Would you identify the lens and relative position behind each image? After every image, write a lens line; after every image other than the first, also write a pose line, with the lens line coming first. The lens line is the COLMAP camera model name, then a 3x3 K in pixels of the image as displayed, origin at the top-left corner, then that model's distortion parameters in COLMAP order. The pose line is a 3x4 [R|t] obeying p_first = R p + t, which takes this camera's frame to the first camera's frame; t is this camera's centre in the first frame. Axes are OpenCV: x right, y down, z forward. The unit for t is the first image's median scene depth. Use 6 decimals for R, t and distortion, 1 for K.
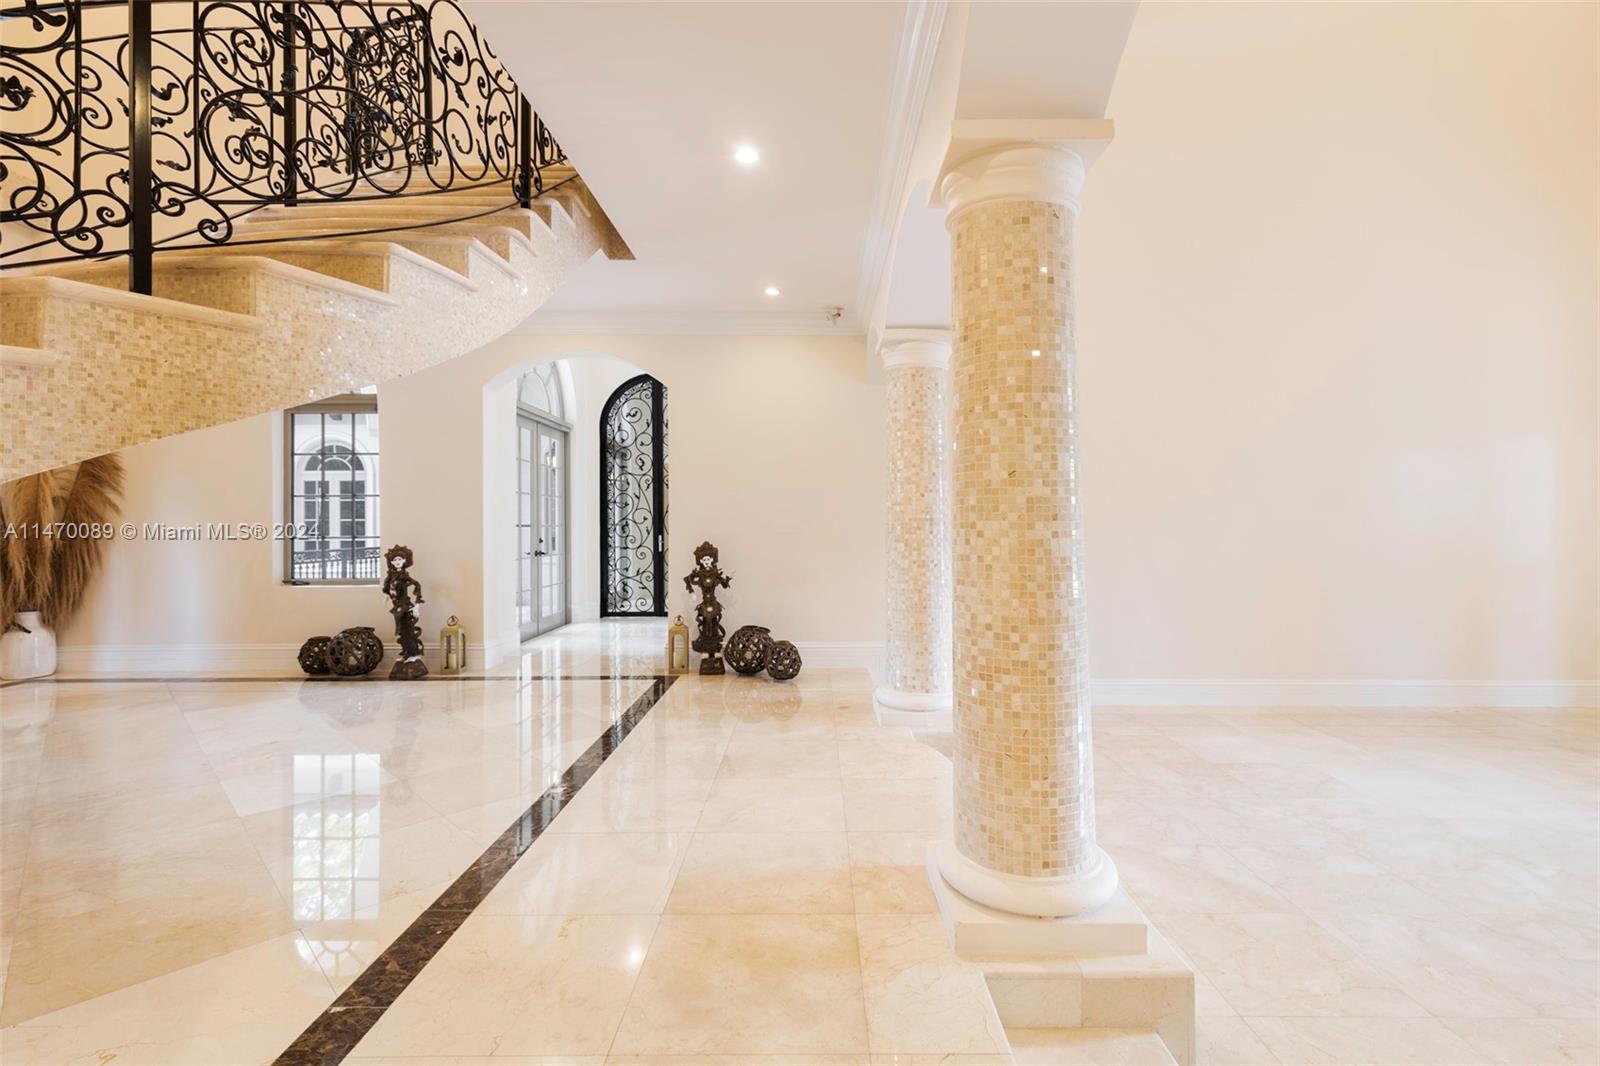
lens RADIAL K [[738.2, 0, 804.2], [0, 738.2, 511.1], [0, 0, 1]] dist [0.002381, 0.000215]
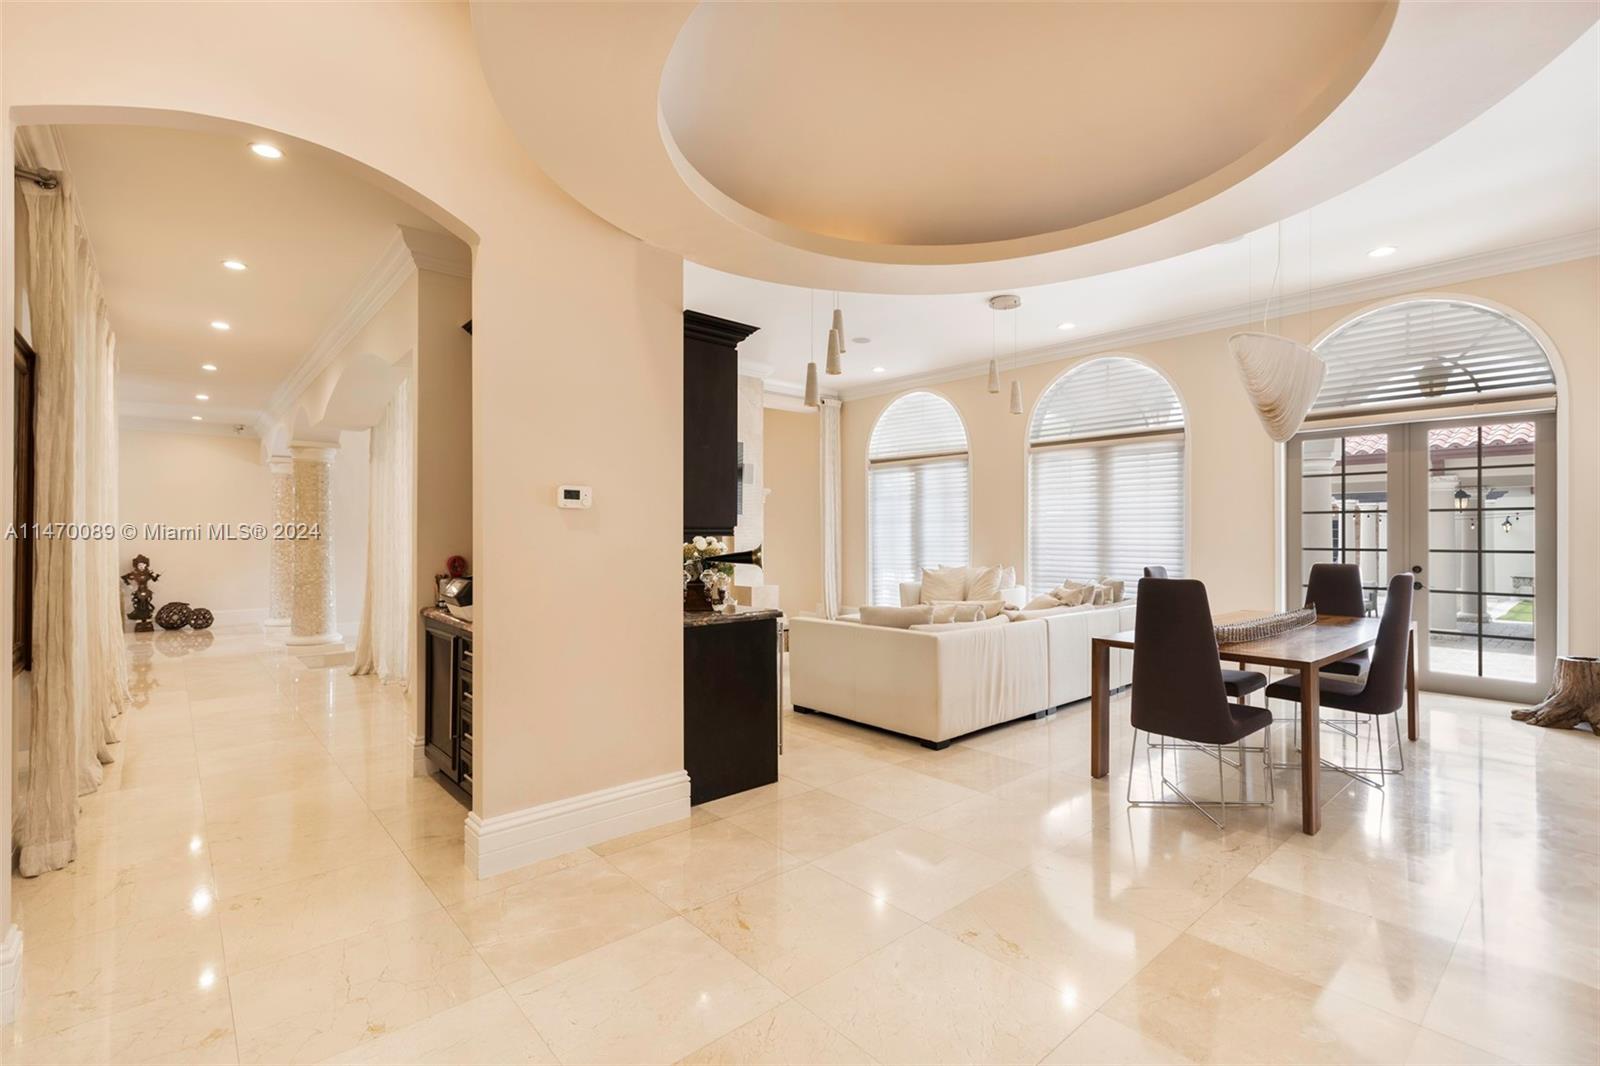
lens RADIAL K [[729.5, 0, 803.7], [0, 729.5, 530.2], [0, 0, 1]] dist [0.011551, -0.001165]
pose [[0.746128, 0.010052, 0.665727, -0.122400], [-0.013303, 0.999911, -0.000188, -0.035170], [-0.665670, -0.008715, 0.746196, -1.291873]]
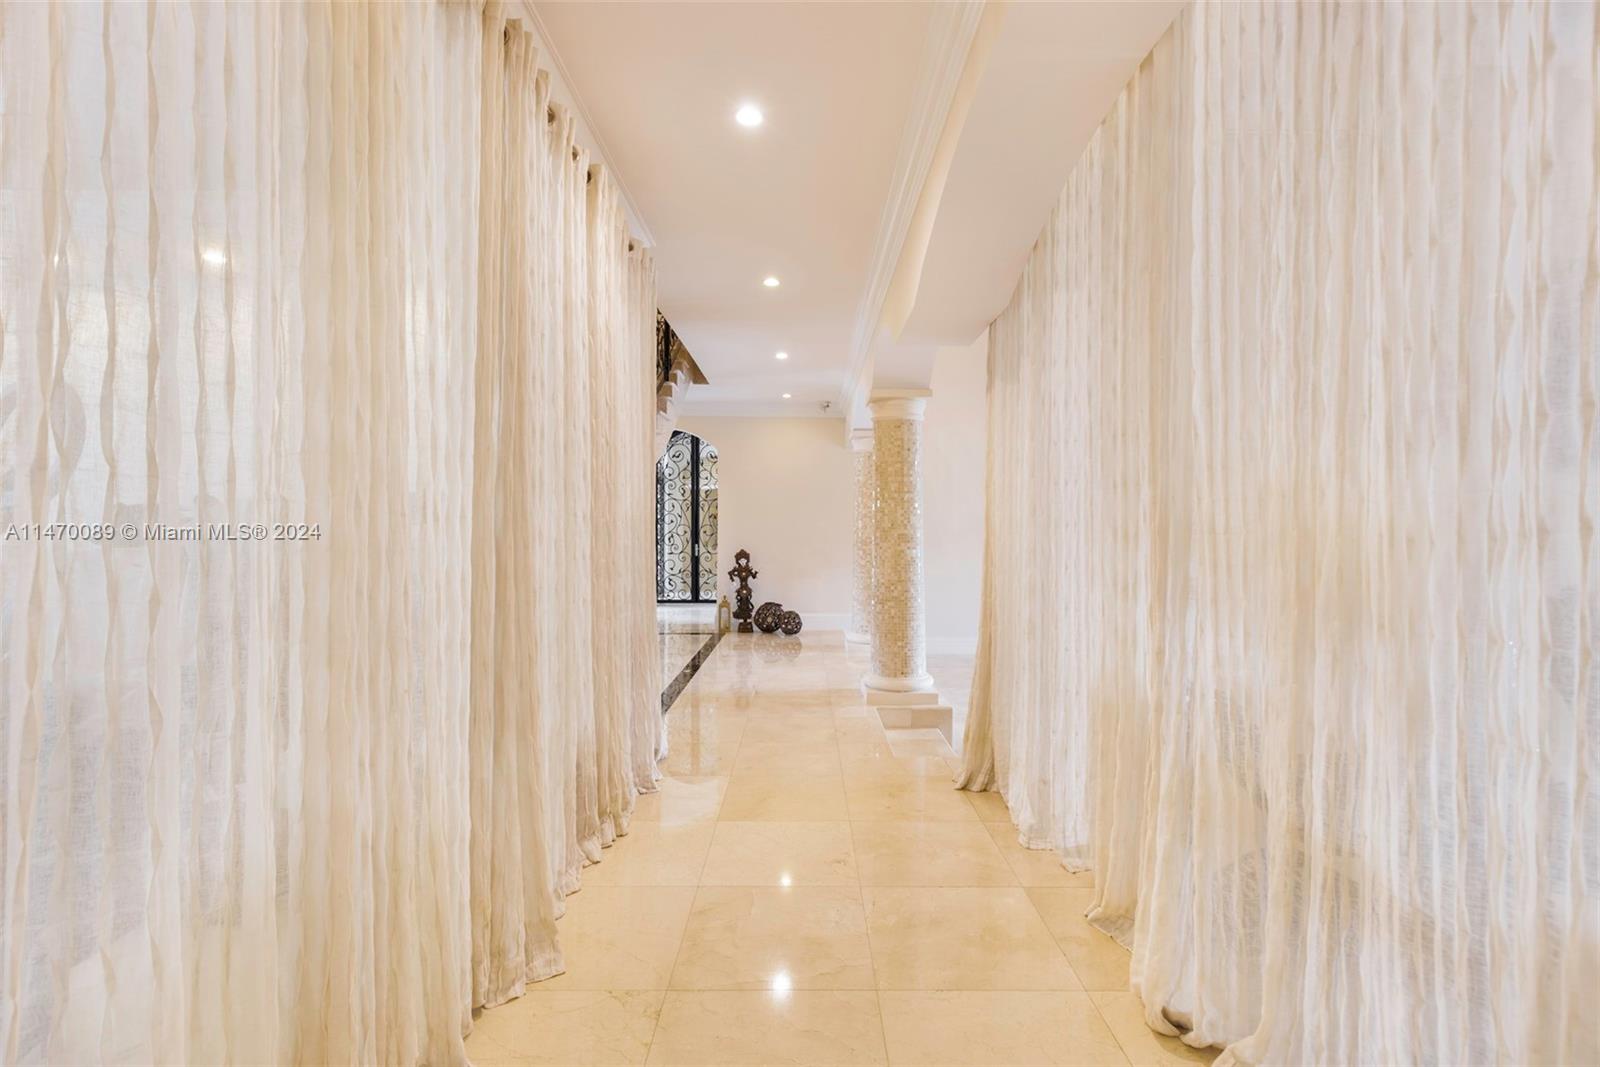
lens RADIAL K [[729.5, 0, 803.7], [0, 729.5, 530.7], [0, 0, 1]] dist [0.011551, -0.001165]
pose [[0.999855, 0.008316, 0.014827, -0.024773], [-0.008551, 0.999838, 0.015838, -0.024707], [-0.014693, -0.015963, 0.999765, -0.569793]]
